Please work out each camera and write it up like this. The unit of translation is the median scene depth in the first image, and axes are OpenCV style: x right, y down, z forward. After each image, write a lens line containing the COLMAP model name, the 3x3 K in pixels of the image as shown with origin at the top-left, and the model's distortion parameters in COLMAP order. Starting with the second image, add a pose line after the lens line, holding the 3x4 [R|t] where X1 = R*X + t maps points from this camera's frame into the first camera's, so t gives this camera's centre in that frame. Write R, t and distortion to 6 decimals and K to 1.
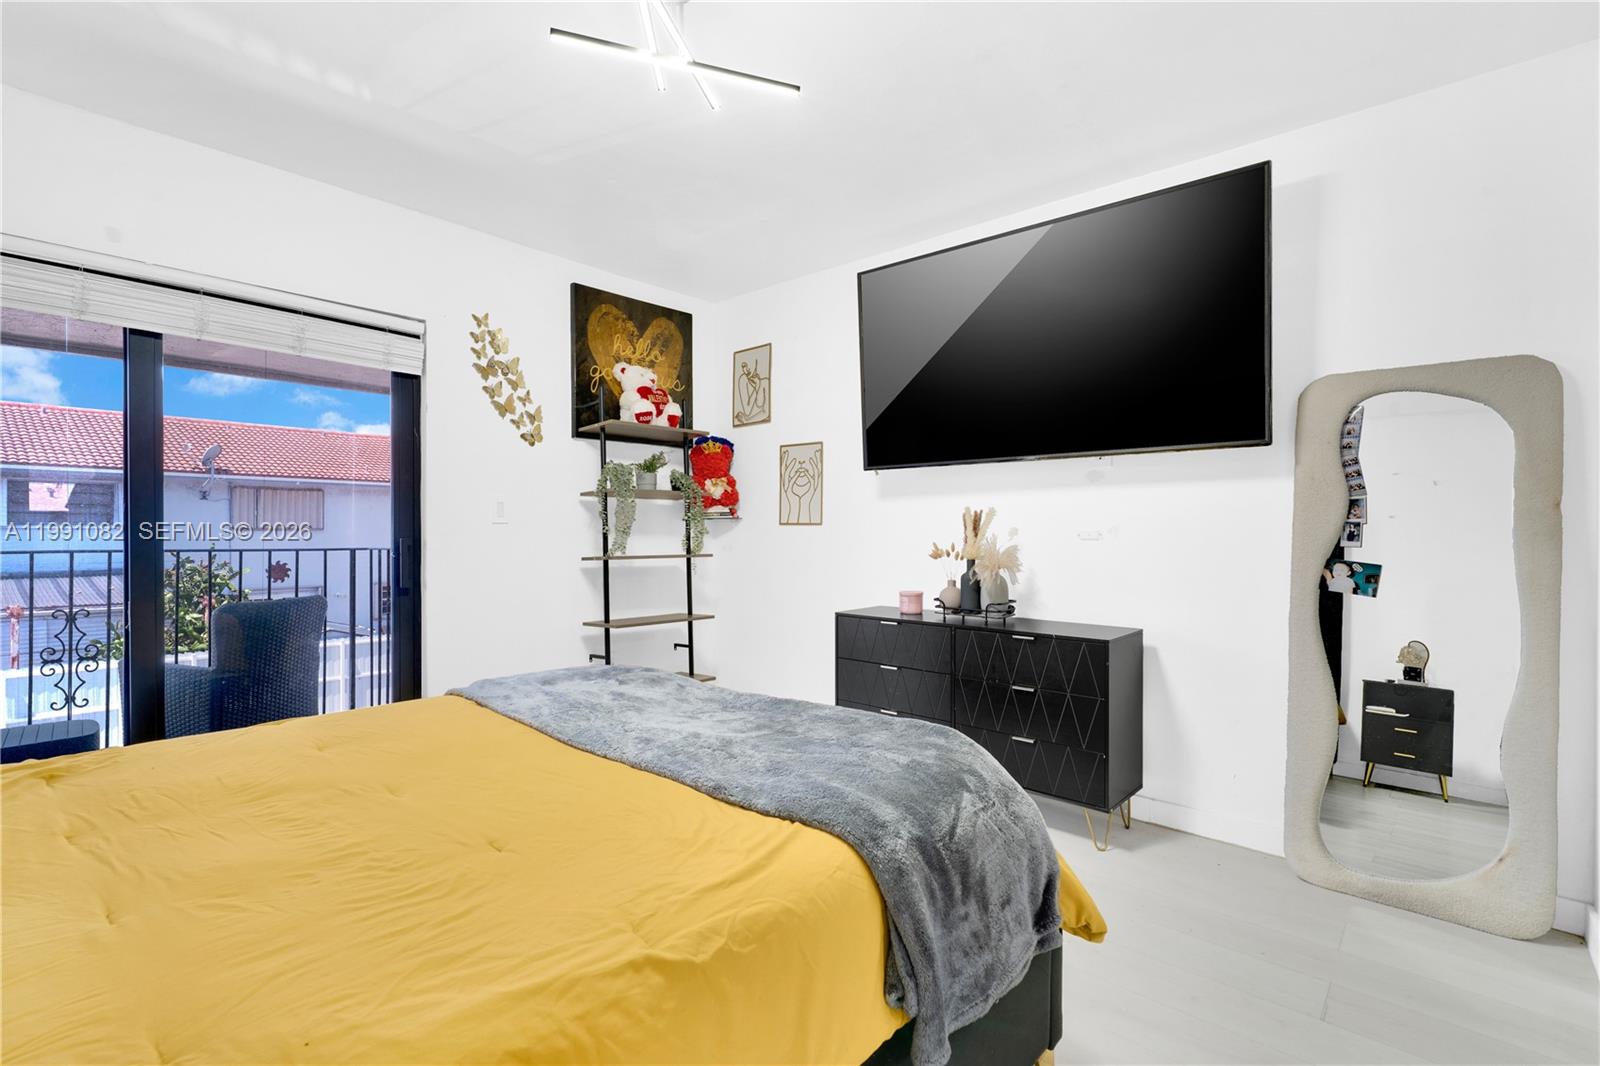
lens RADIAL K [[748.3, 0, 796.6], [0, 748.3, 534.5], [0, 0, 1]] dist [-0.001194, -0.000096]
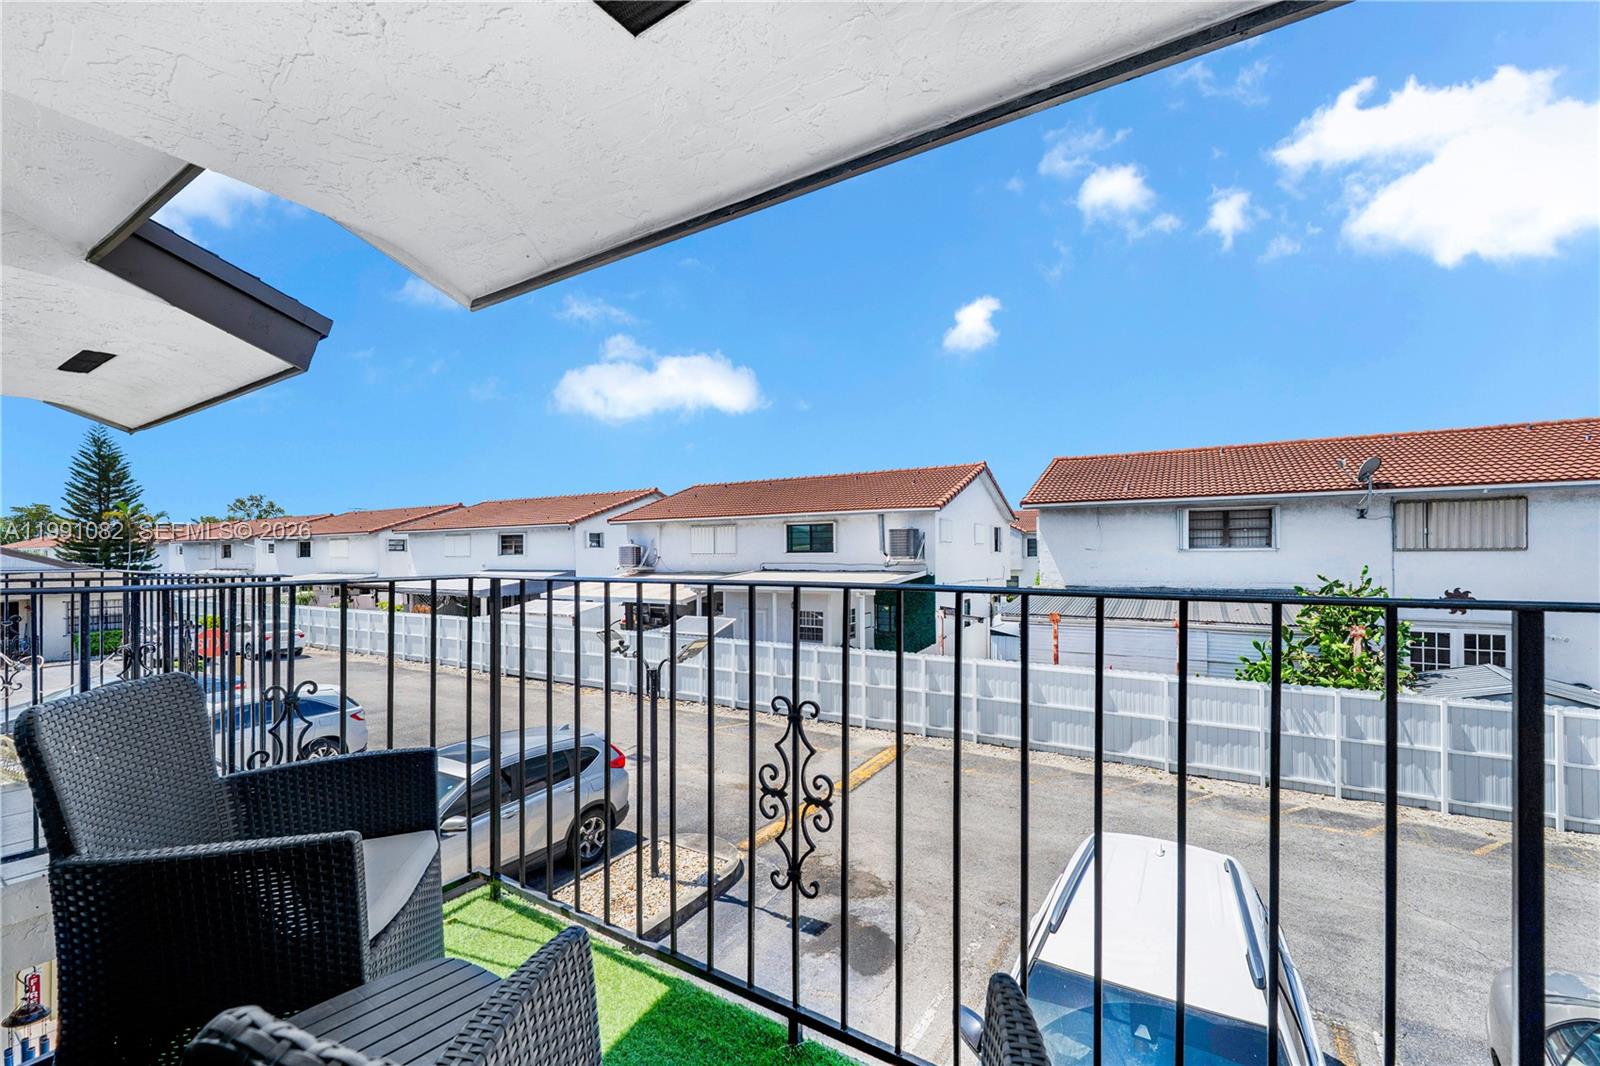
lens RADIAL K [[669.0, 0, 769.4], [0, 669.0, 556.8], [0, 0, 1]] dist [-0.000570, -0.000127]
pose [[0.153637, 0.000963, -0.988127, -0.113996], [-0.002237, 0.999997, 0.000626, 0.002353], [0.988125, 0.002114, 0.153639, 0.192031]]
